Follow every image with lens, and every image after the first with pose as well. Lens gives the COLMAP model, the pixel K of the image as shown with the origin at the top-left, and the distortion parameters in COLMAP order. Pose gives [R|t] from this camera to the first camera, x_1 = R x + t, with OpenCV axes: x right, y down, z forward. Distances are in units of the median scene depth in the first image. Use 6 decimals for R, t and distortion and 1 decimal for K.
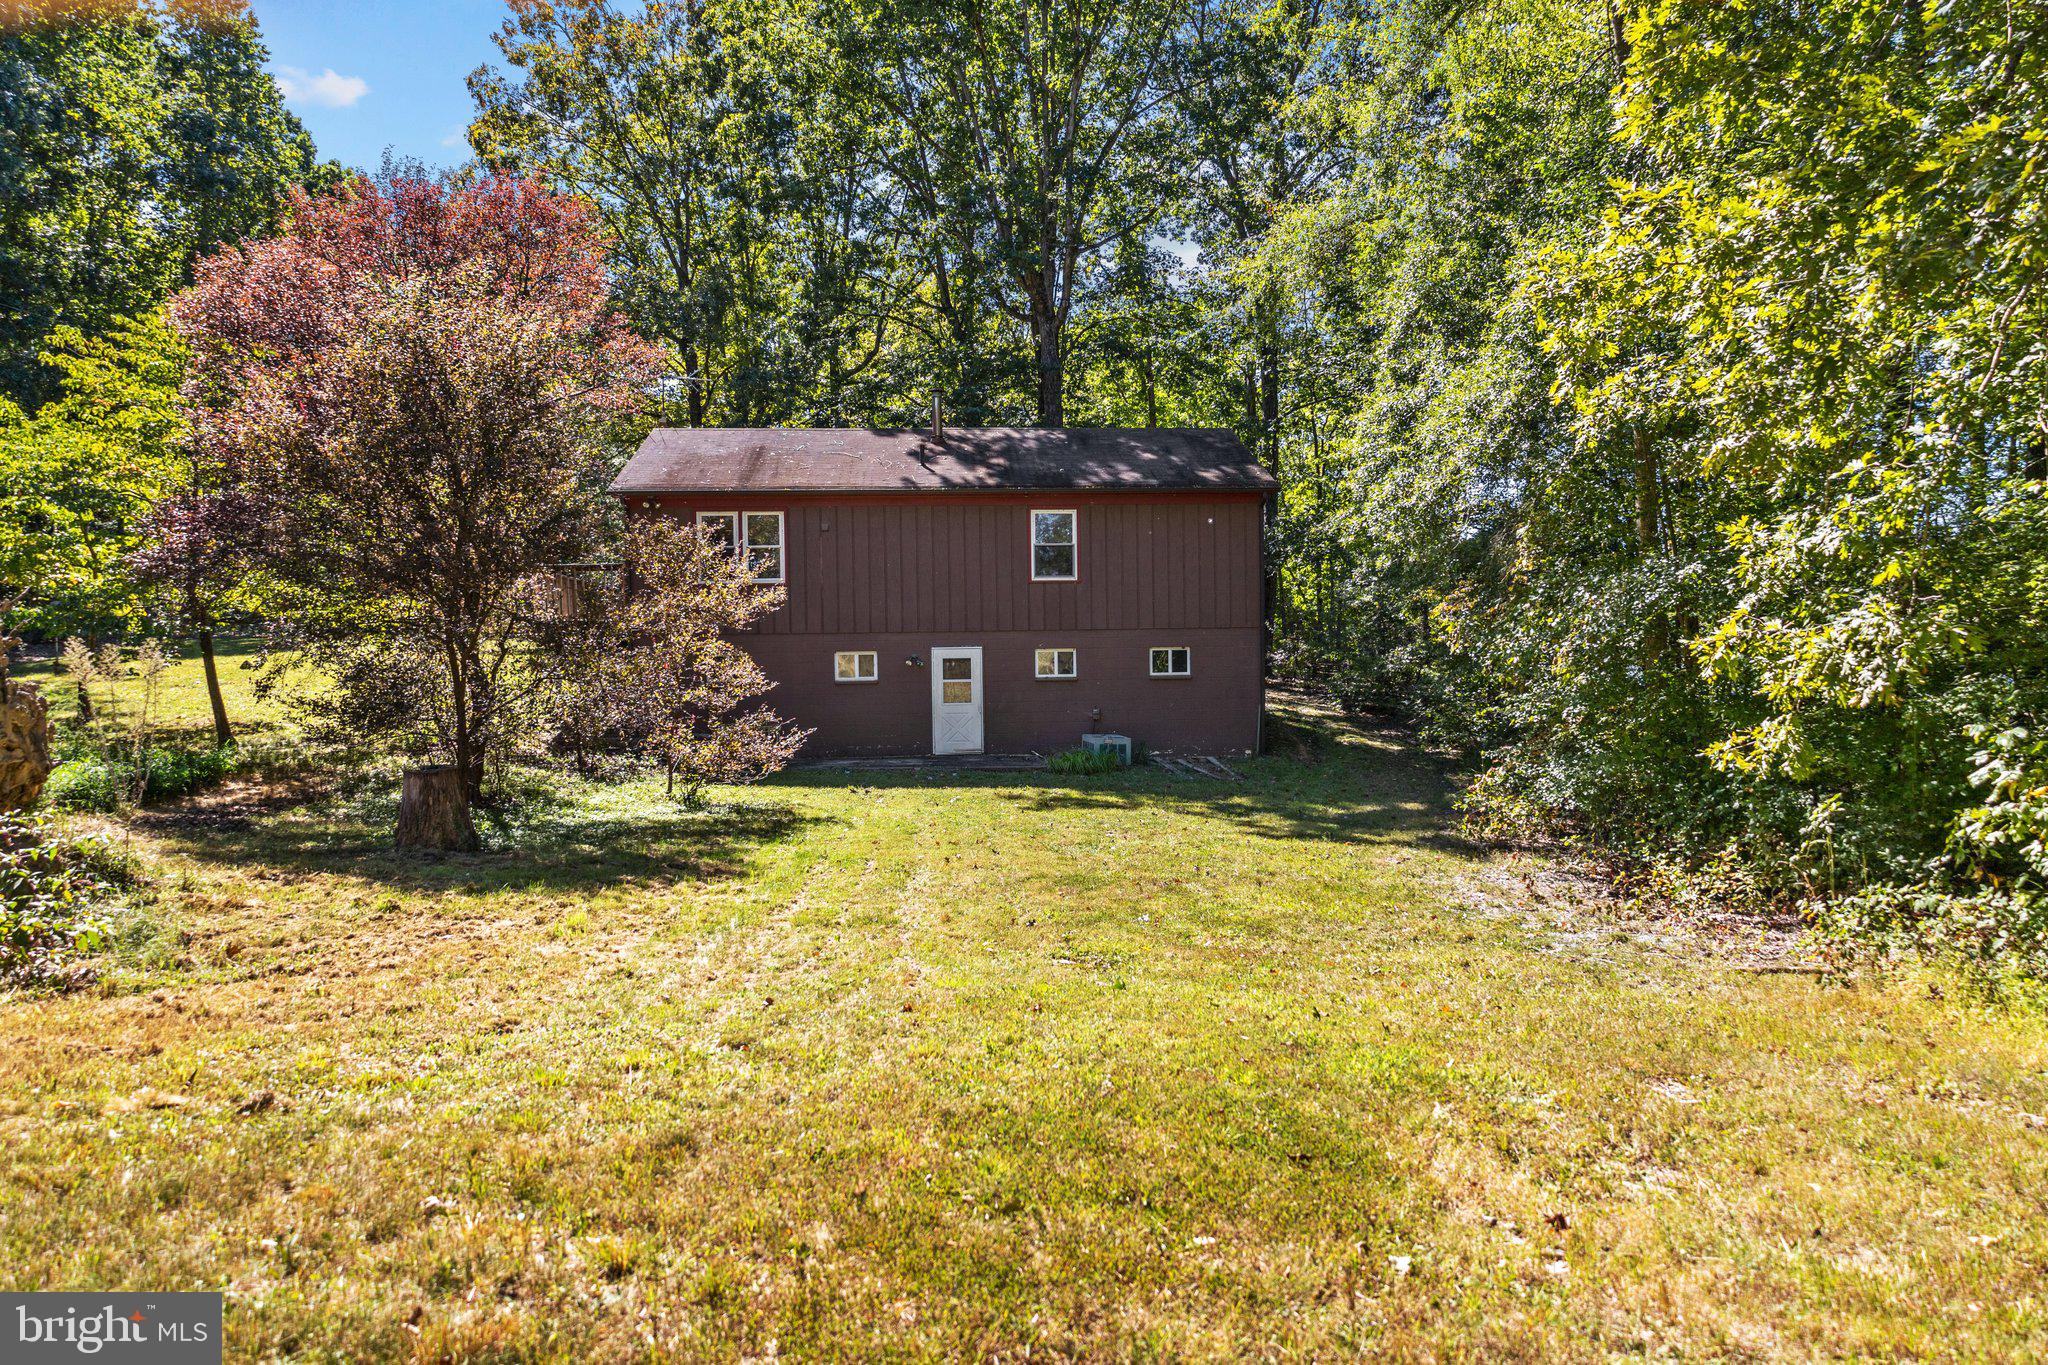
lens RADIAL K [[1391.3, 0, 1024.0], [0, 1391.3, 682.5], [0, 0, 1]] dist [-0.002427, -0.000139]
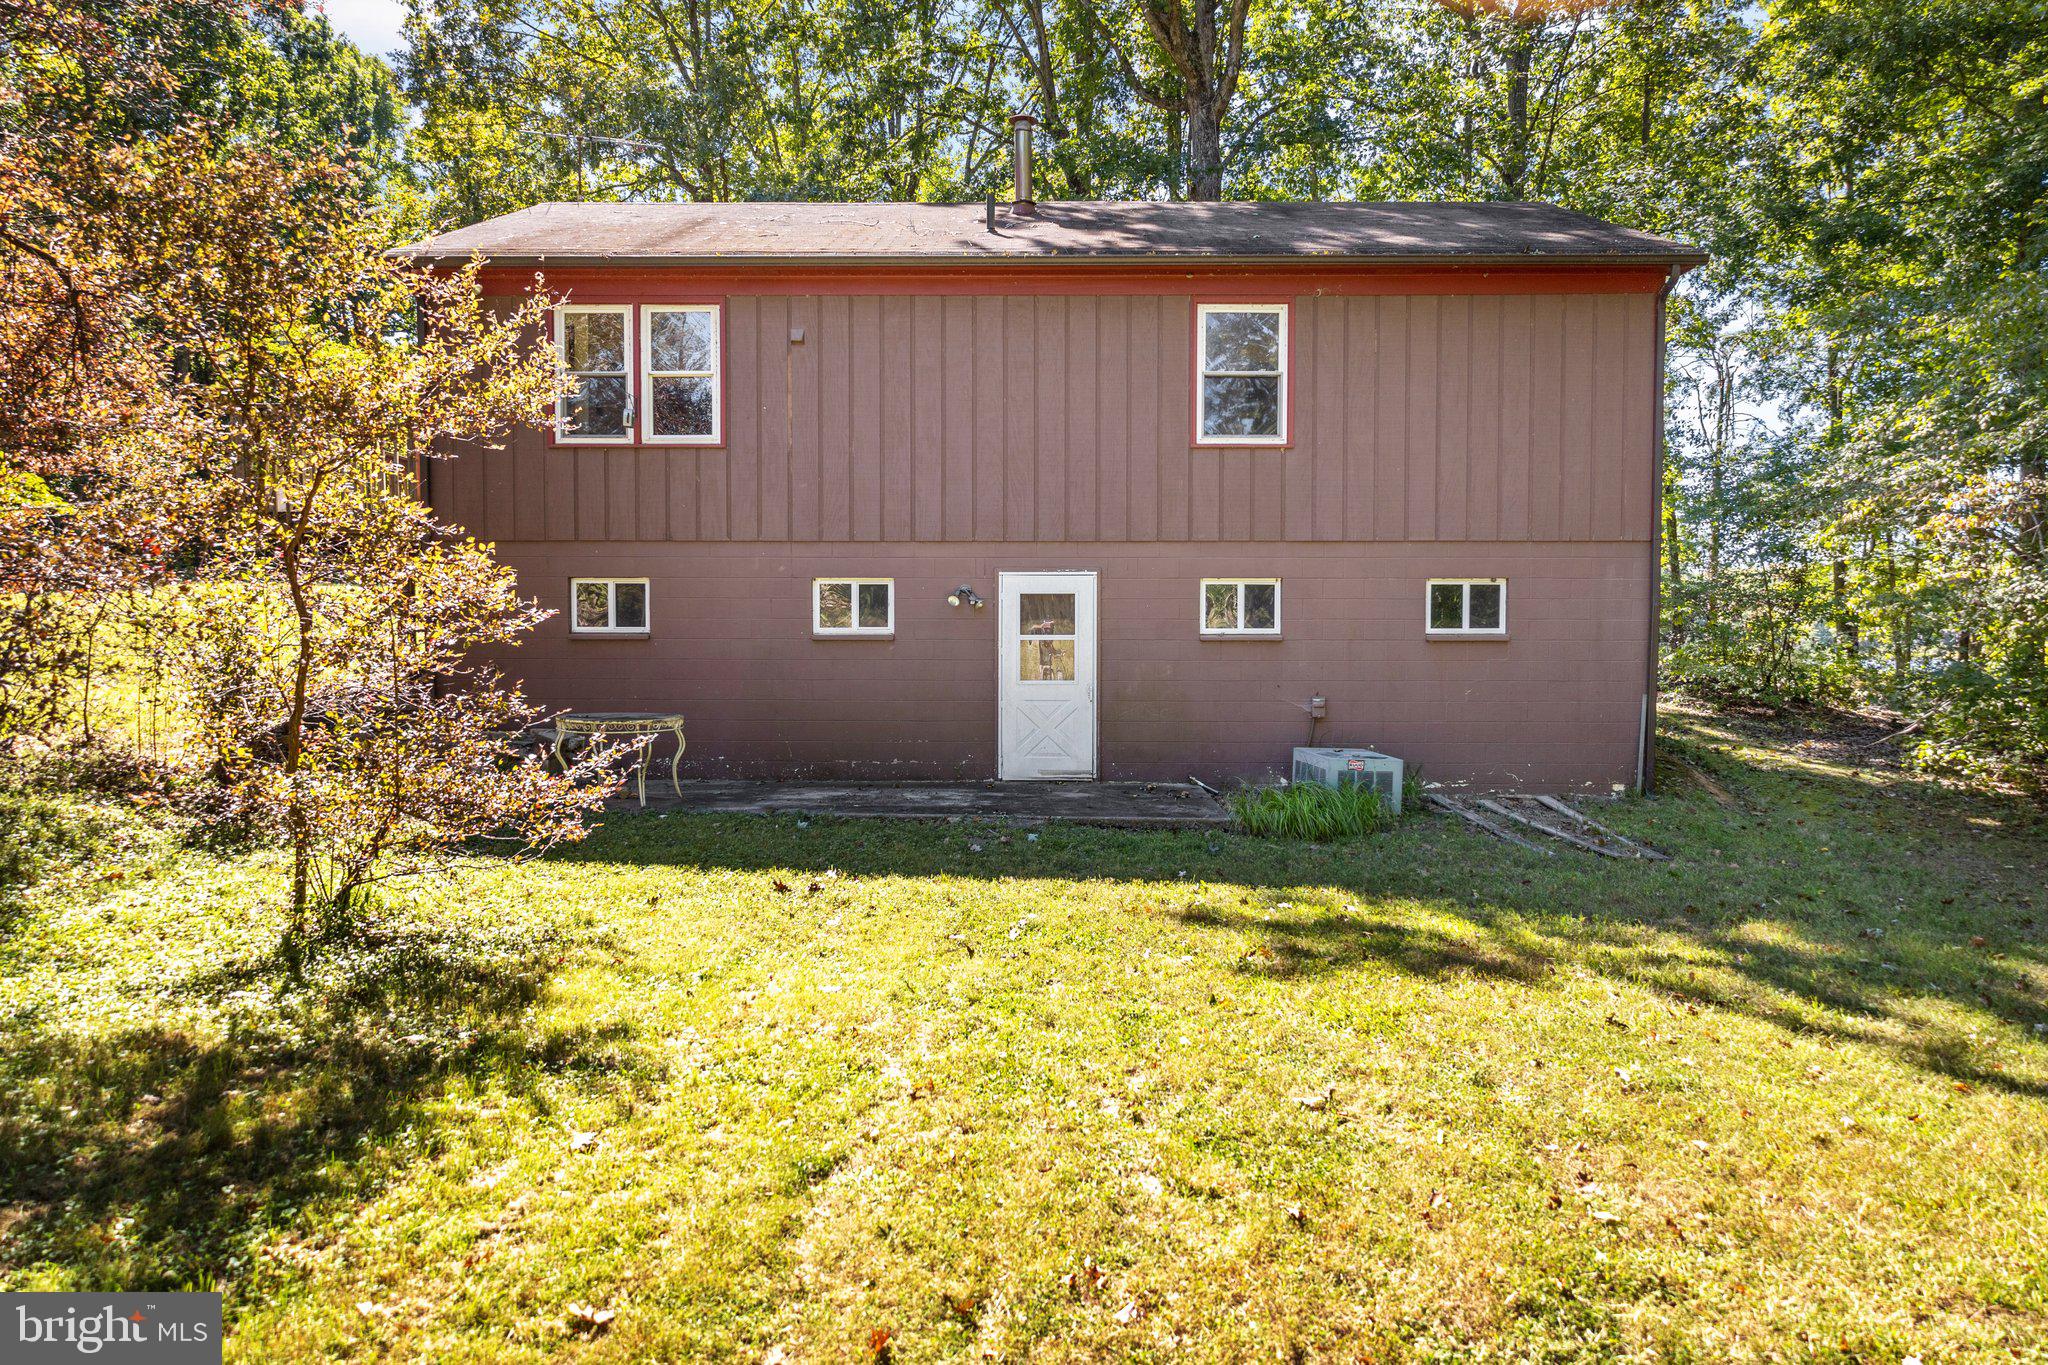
lens RADIAL K [[1391.3, 0, 1024.0], [0, 1391.3, 682.5], [0, 0, 1]] dist [-0.002427, -0.000139]
pose [[0.996659, 0.018757, -0.079492, -0.015610], [-0.017956, 0.999781, 0.010776, 0.010042], [0.079677, -0.009312, 0.996777, 0.489678]]
